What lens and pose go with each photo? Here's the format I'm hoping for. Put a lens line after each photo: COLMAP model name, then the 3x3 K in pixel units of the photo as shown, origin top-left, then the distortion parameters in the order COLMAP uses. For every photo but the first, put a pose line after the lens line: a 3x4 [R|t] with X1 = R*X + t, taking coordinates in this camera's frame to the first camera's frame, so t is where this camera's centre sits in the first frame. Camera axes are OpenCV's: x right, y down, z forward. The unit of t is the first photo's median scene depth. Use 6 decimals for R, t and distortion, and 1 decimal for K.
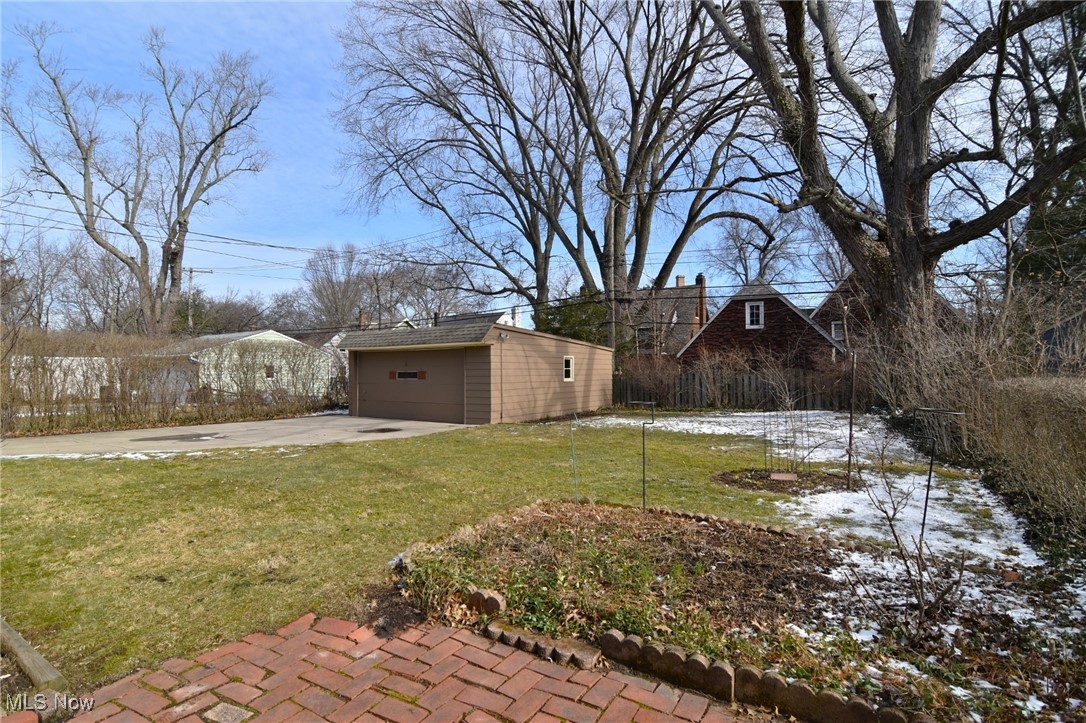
lens RADIAL K [[532.6, 0, 544.6], [0, 532.6, 362.8], [0, 0, 1]] dist [-0.011353, -0.000547]
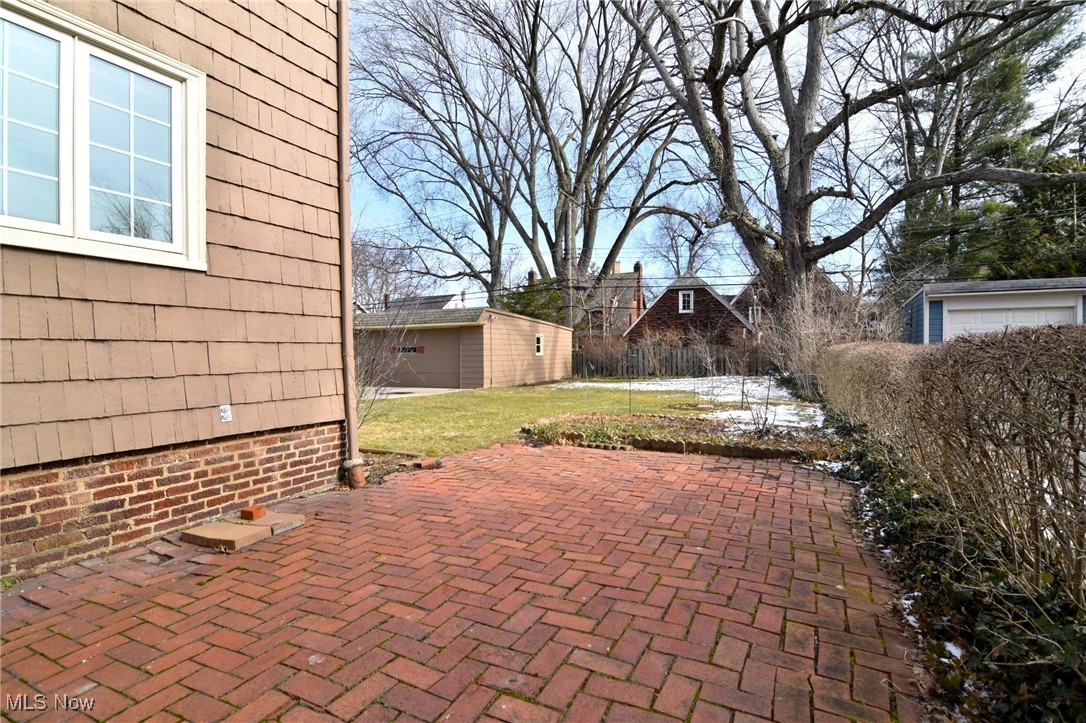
lens RADIAL K [[532.6, 0, 544.6], [0, 532.6, 362.8], [0, 0, 1]] dist [-0.011353, -0.000547]
pose [[0.992656, -0.003434, 0.120924, -0.050694], [-0.000691, 0.999420, 0.034051, 0.006171], [-0.120971, -0.033884, 0.992078, -0.118946]]
